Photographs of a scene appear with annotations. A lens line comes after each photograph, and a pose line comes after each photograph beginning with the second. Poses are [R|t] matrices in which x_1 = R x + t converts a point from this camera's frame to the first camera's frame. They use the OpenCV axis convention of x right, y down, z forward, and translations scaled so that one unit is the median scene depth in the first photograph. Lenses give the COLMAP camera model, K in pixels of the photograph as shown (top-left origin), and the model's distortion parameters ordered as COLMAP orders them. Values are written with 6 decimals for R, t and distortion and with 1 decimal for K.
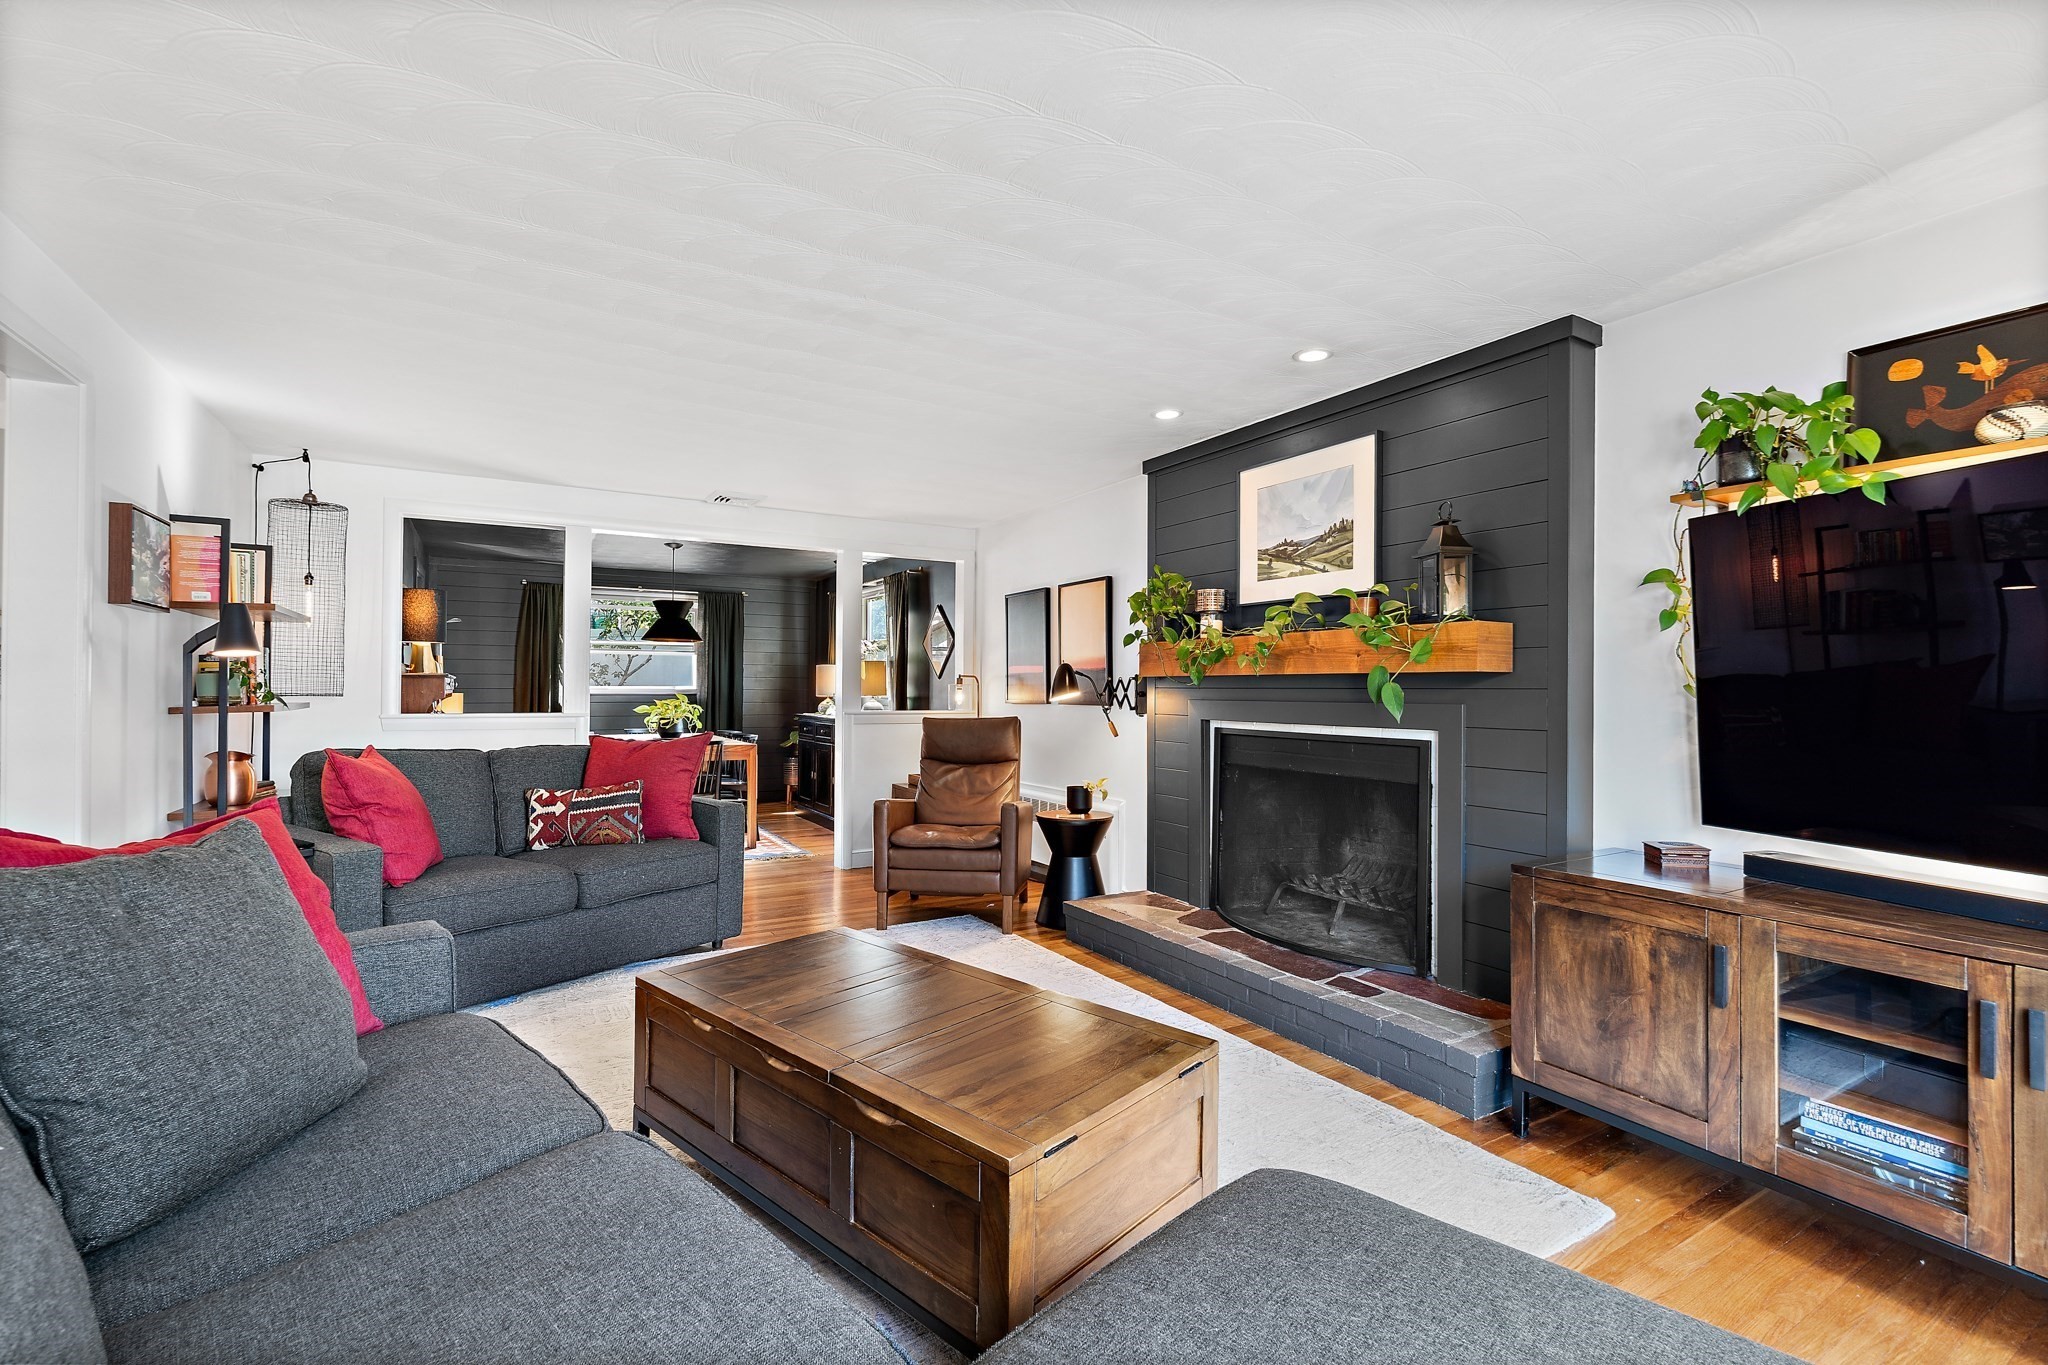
lens RADIAL K [[908.5, 0, 1024.0], [0, 908.5, 682.5], [0, 0, 1]] dist [-0.000940, 0.000140]
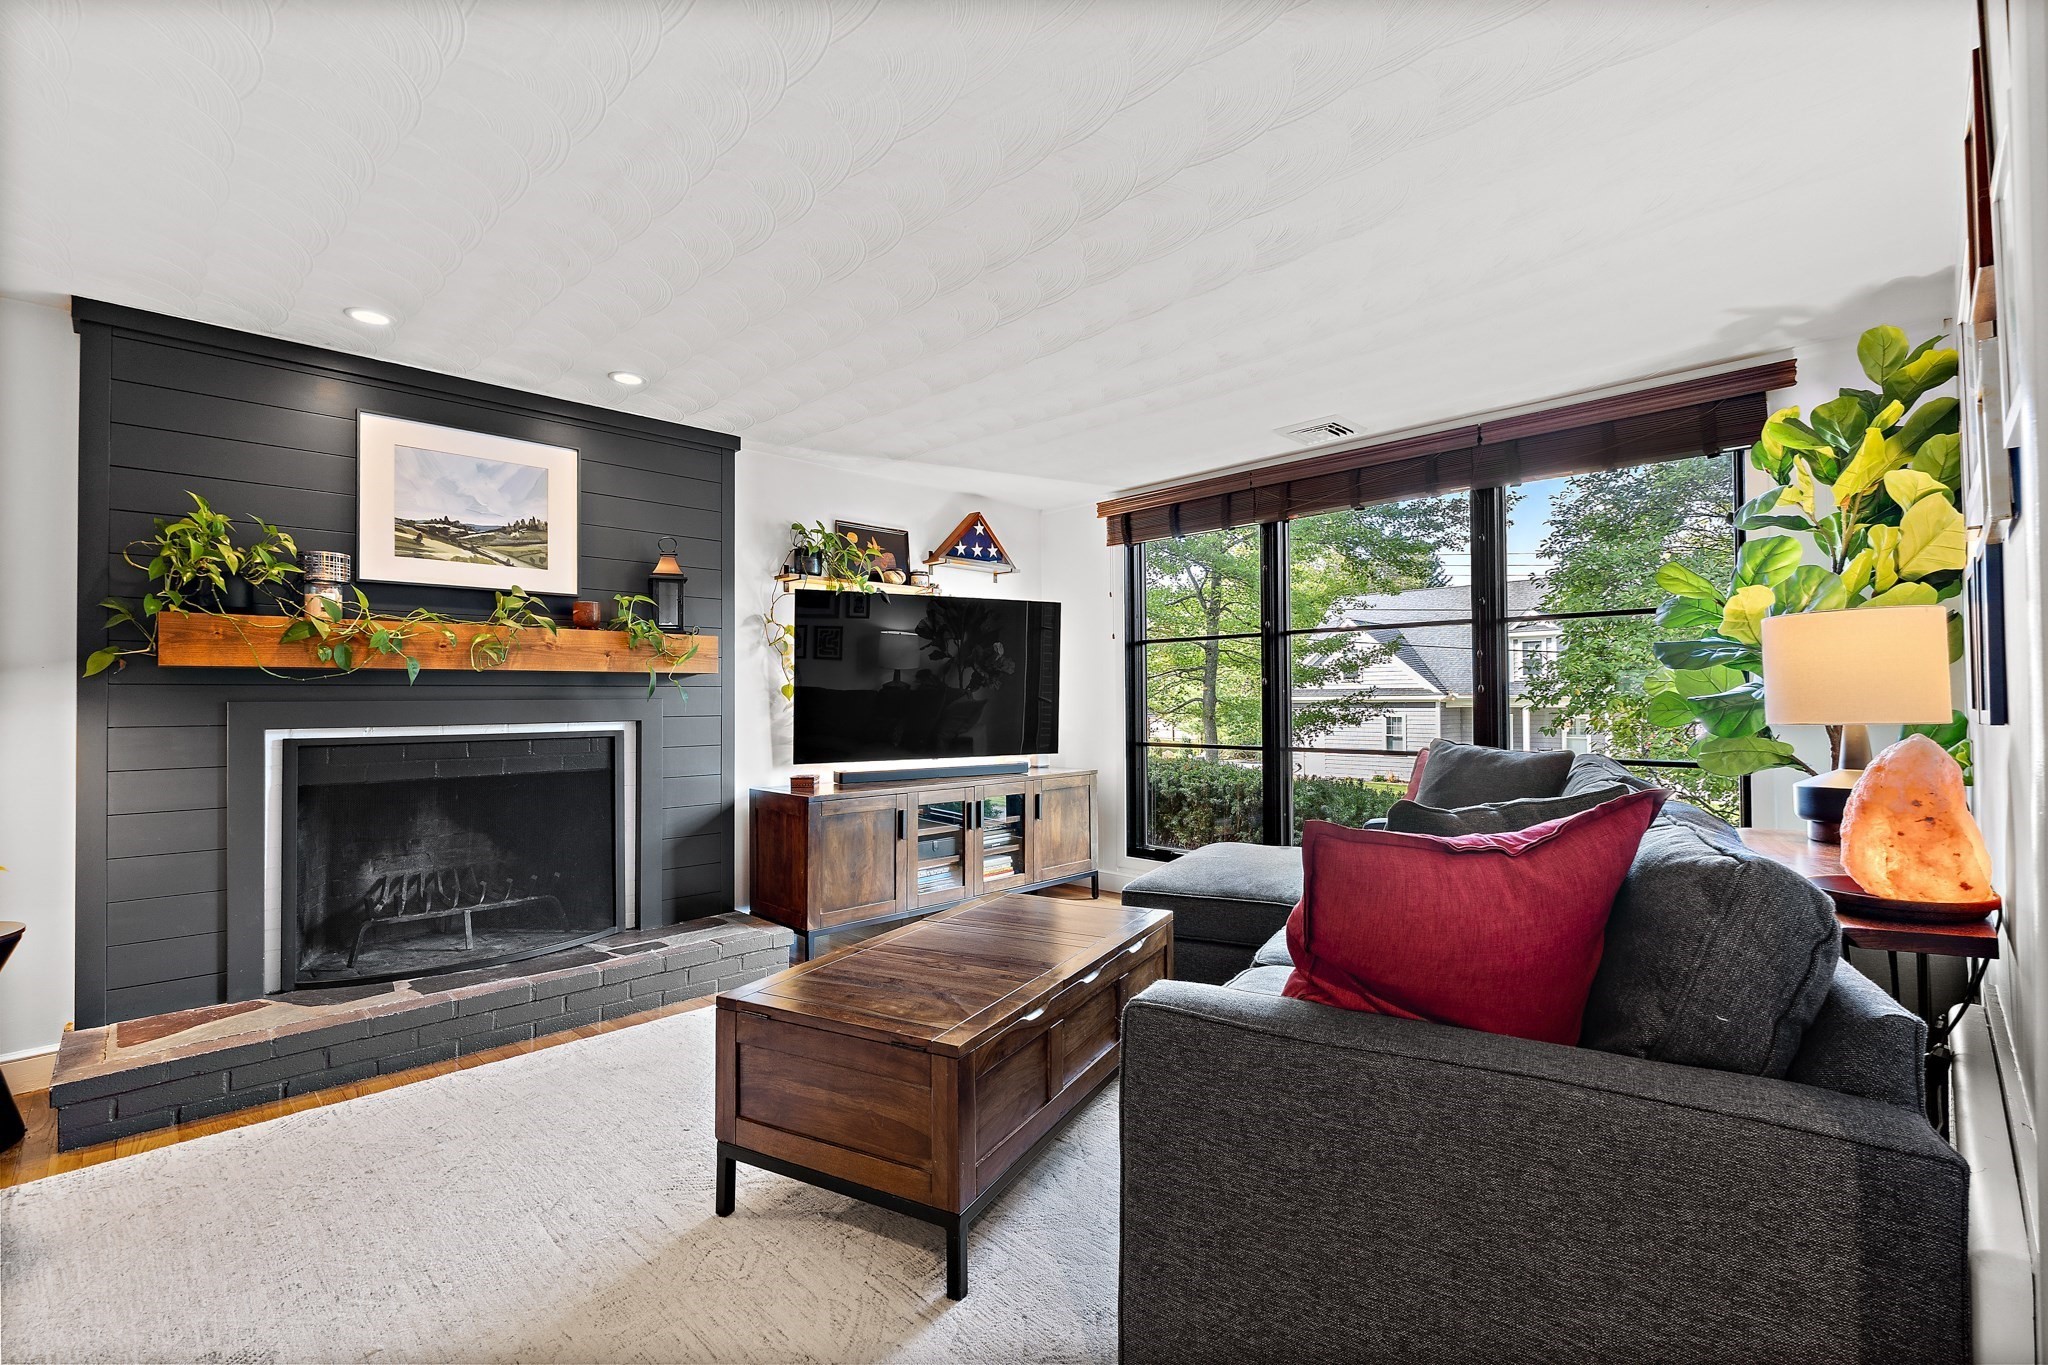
lens RADIAL K [[902.0, 0, 1024.0], [0, 902.0, 682.5], [0, 0, 1]] dist [-0.009543, 0.000298]
pose [[-0.250813, 0.014775, 0.967923, -0.717274], [-0.001212, 0.999878, -0.015577, 0.017022], [-0.968035, -0.005080, -0.250765, 0.691714]]
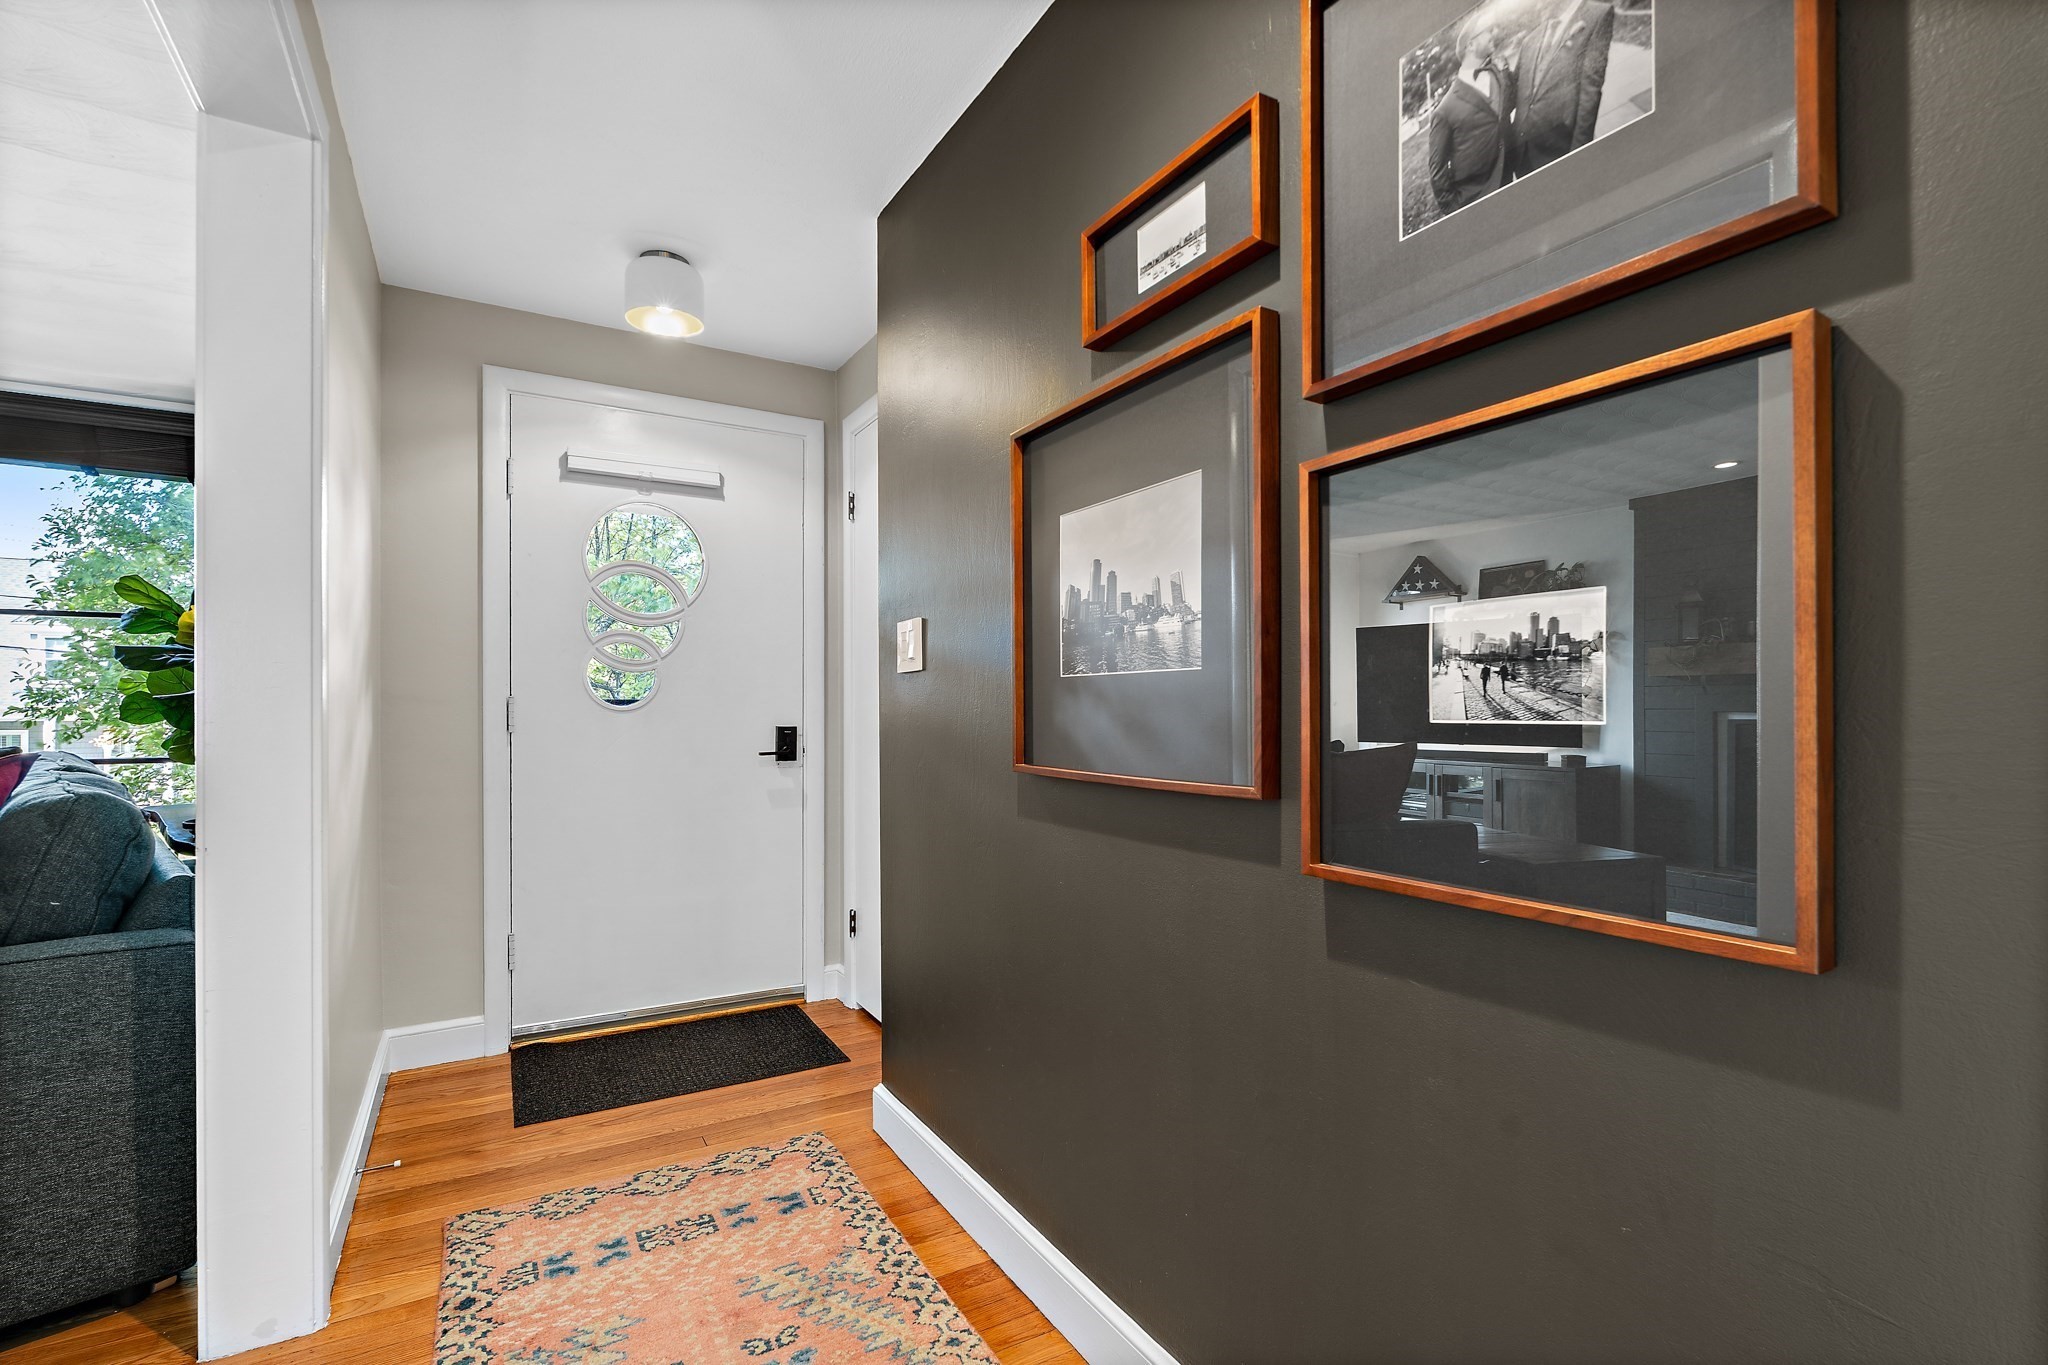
lens RADIAL K [[942.1, 0, 1025.6], [0, 942.1, 705.9], [0, 0, 1]] dist [-0.001464, -0.000110]
pose [[-0.999982, 0.005164, 0.003073, -0.962548], [0.005150, 0.999975, -0.004751, 0.034935], [-0.003098, -0.004735, -0.999984, 0.846927]]
